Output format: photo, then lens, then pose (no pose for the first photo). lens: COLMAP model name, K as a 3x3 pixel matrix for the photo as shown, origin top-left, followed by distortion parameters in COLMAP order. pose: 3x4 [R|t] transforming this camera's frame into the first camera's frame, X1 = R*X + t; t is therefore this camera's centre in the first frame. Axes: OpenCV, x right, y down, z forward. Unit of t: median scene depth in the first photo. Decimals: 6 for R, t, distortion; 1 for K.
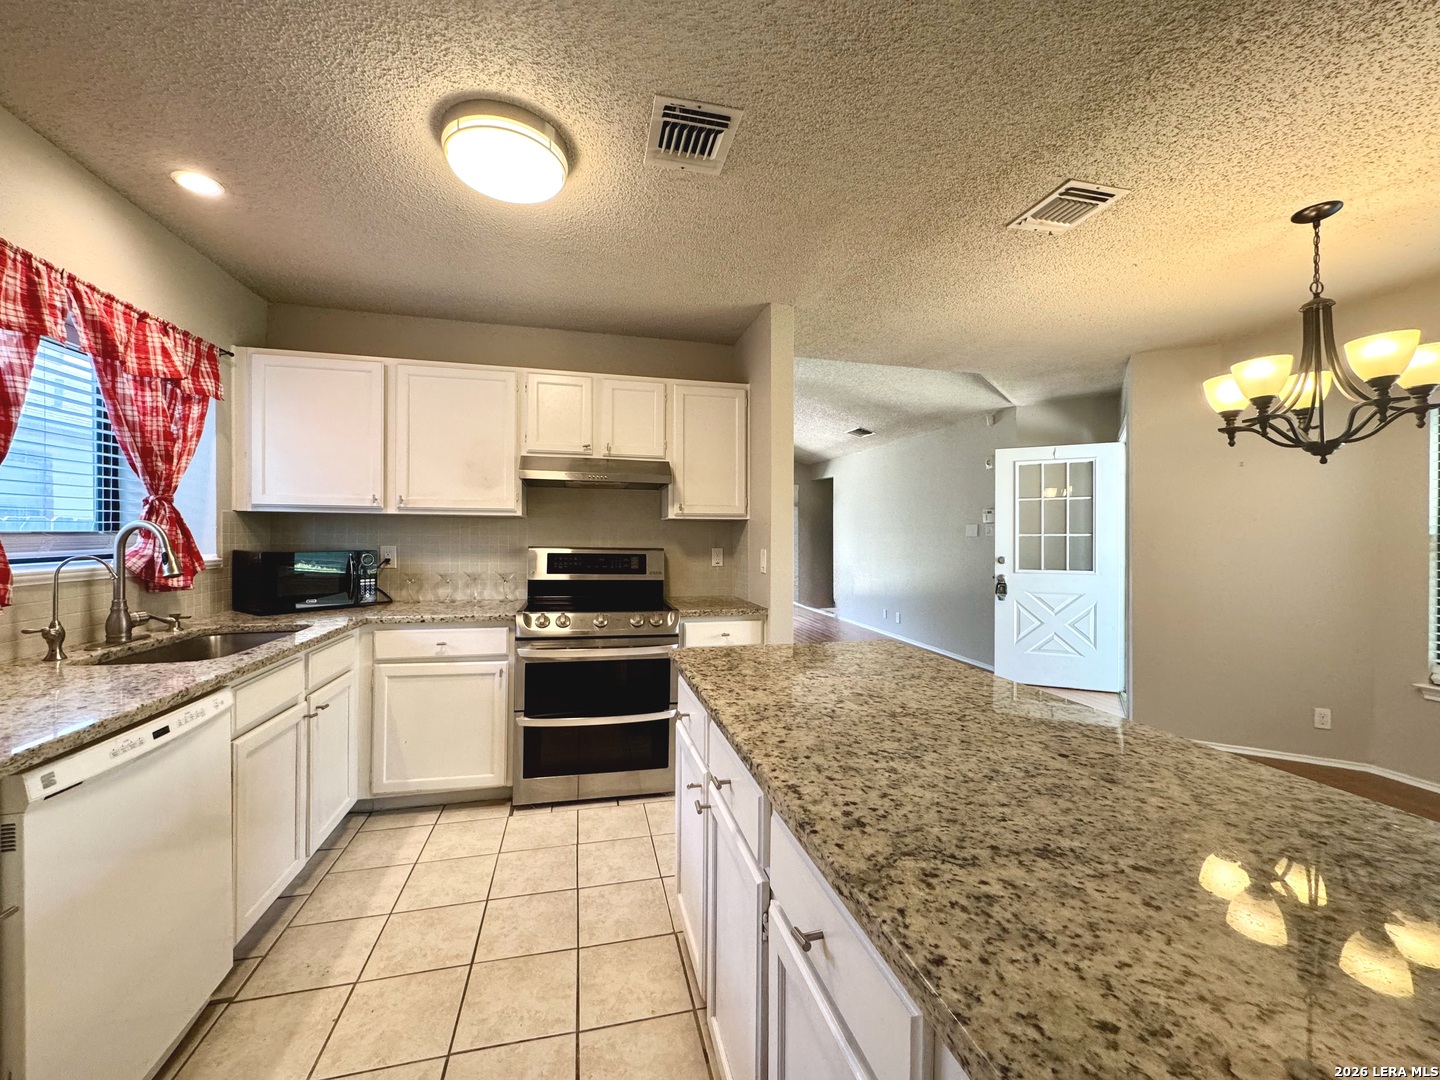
lens RADIAL K [[574.2, 0, 720.6], [0, 574.2, 538.3], [0, 0, 1]] dist [-0.004972, 0.001973]
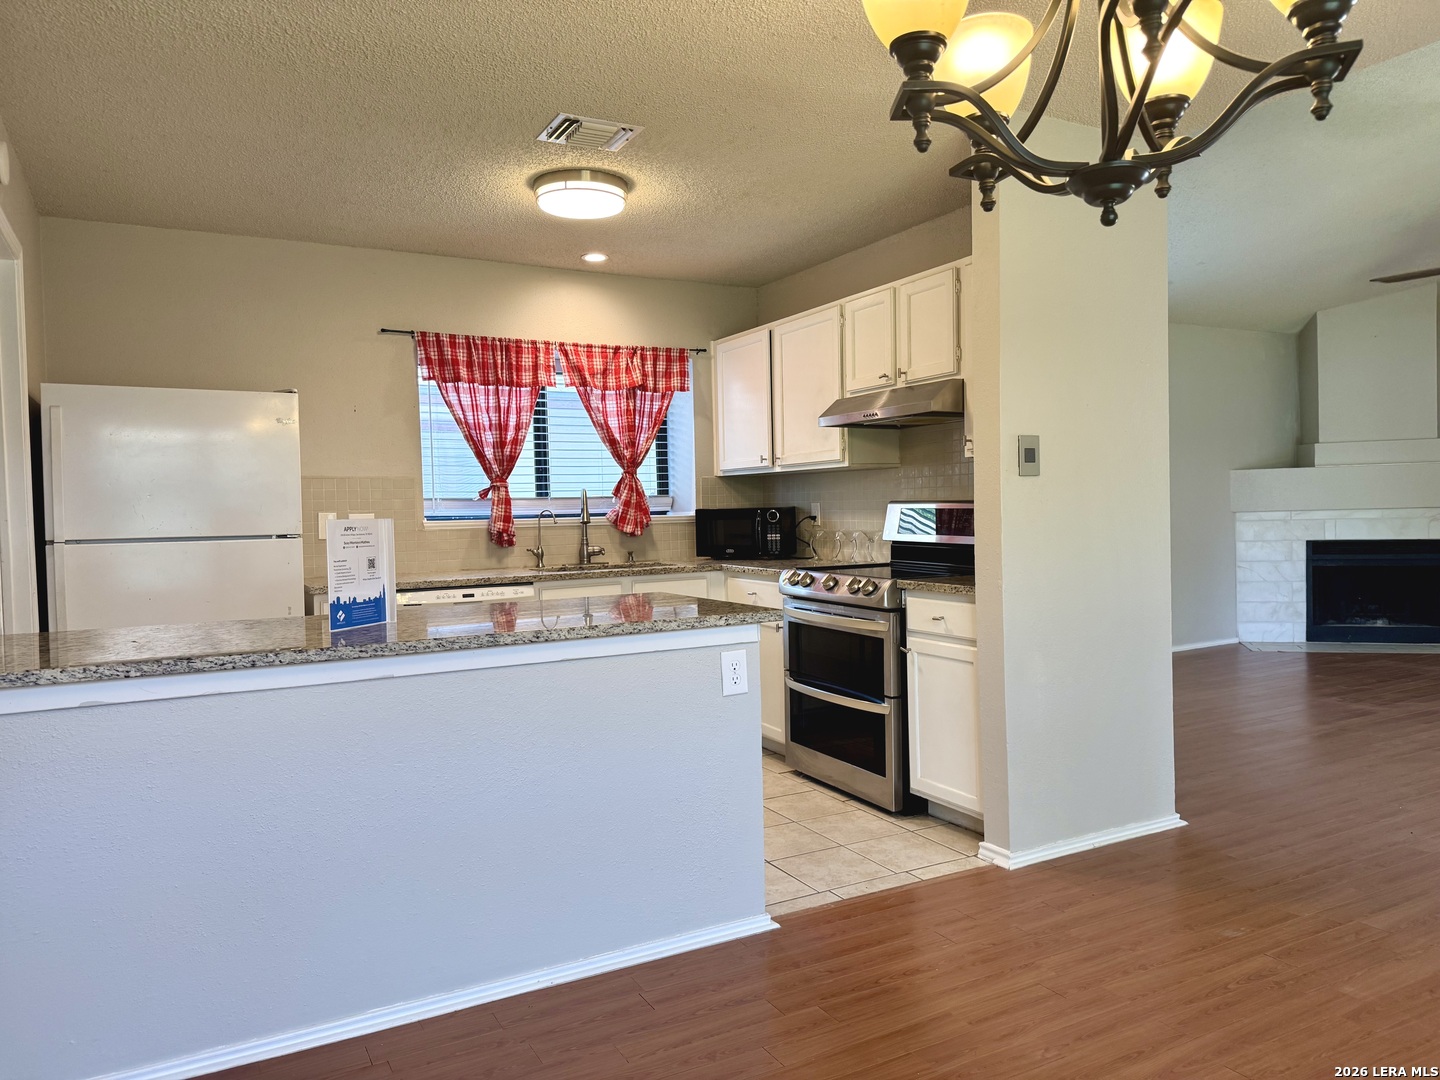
lens RADIAL K [[1008.7, 0, 723.6], [0, 1008.7, 537.5], [0, 0, 1]] dist [0.068089, -0.086348]
pose [[0.257989, 0.014970, -0.966032, 1.281576], [0.019181, 0.999604, 0.020613, 0.040560], [0.965958, -0.023847, 0.257599, 0.467838]]
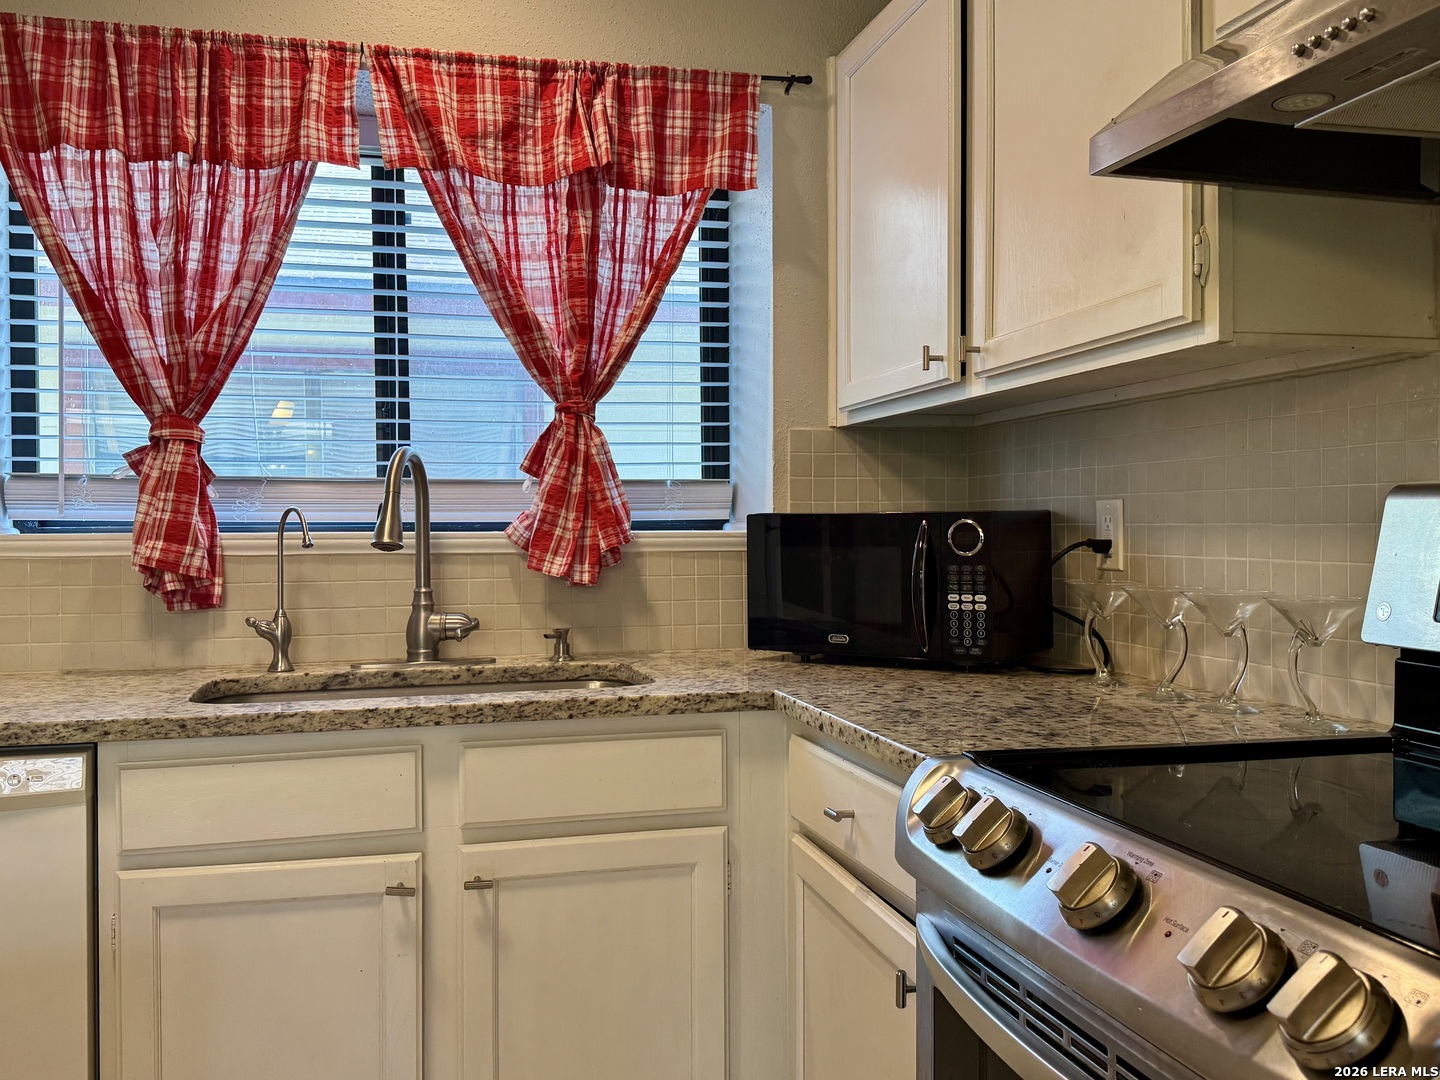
lens RADIAL K [[1290.6, 0, 714.4], [0, 1290.6, 536.8], [0, 0, 1]] dist [0.069845, -0.095037]
pose [[0.009627, -0.002107, -0.999951, 0.172289], [-0.000202, 0.999998, -0.002109, 0.042308], [0.999954, 0.000223, 0.009627, 0.920692]]
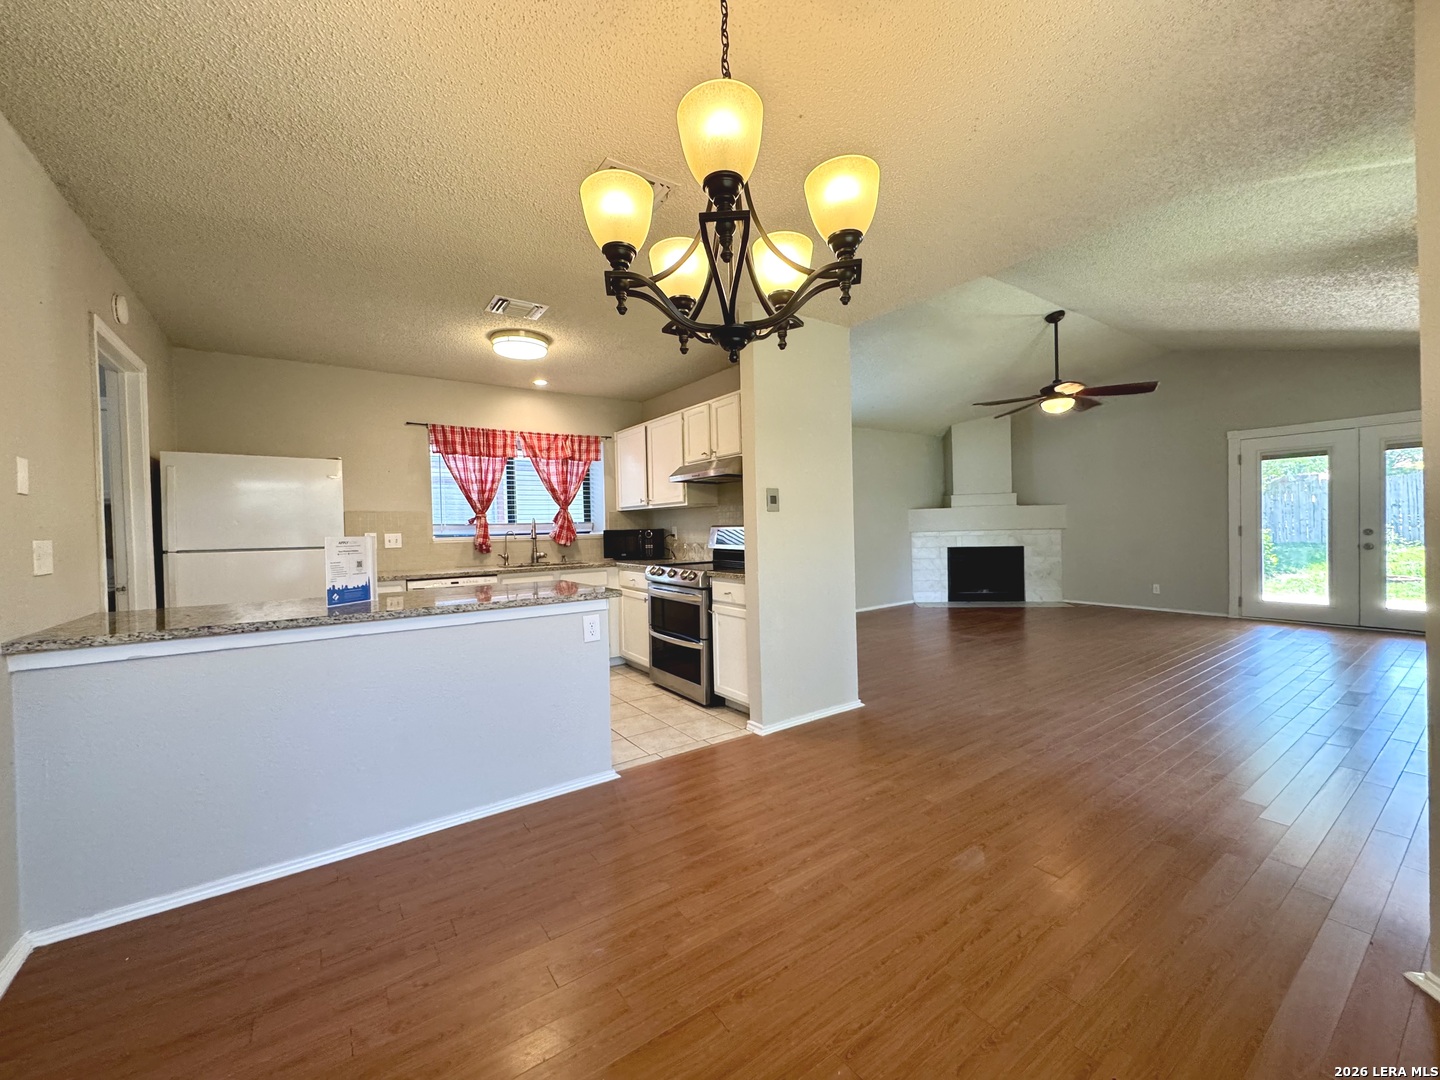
lens RADIAL K [[574.2, 0, 724.5], [0, 574.2, 538.8], [0, 0, 1]] dist [-0.004972, 0.001973]
pose [[0.370508, 0.001233, -0.928829, 1.284716], [0.020560, 0.999743, 0.009528, 0.043073], [0.928602, -0.022627, 0.370387, 0.598150]]
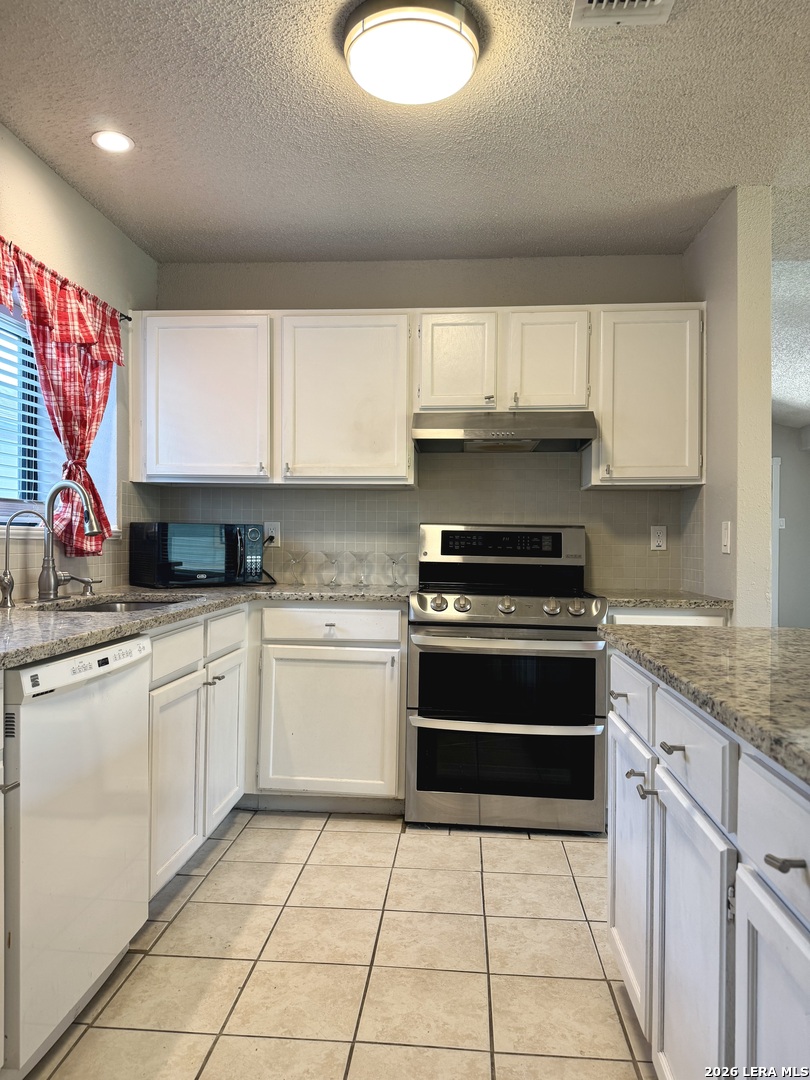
lens RADIAL K [[756.5, 0, 405.0], [0, 756.5, 539.7], [0, 0, 1]] dist [0.068089, -0.086348]
pose [[0.948889, 0.000307, -0.315609, -0.007140], [-0.003293, 0.999955, -0.008928, 0.060954], [0.315592, 0.009511, 0.948847, -0.073183]]
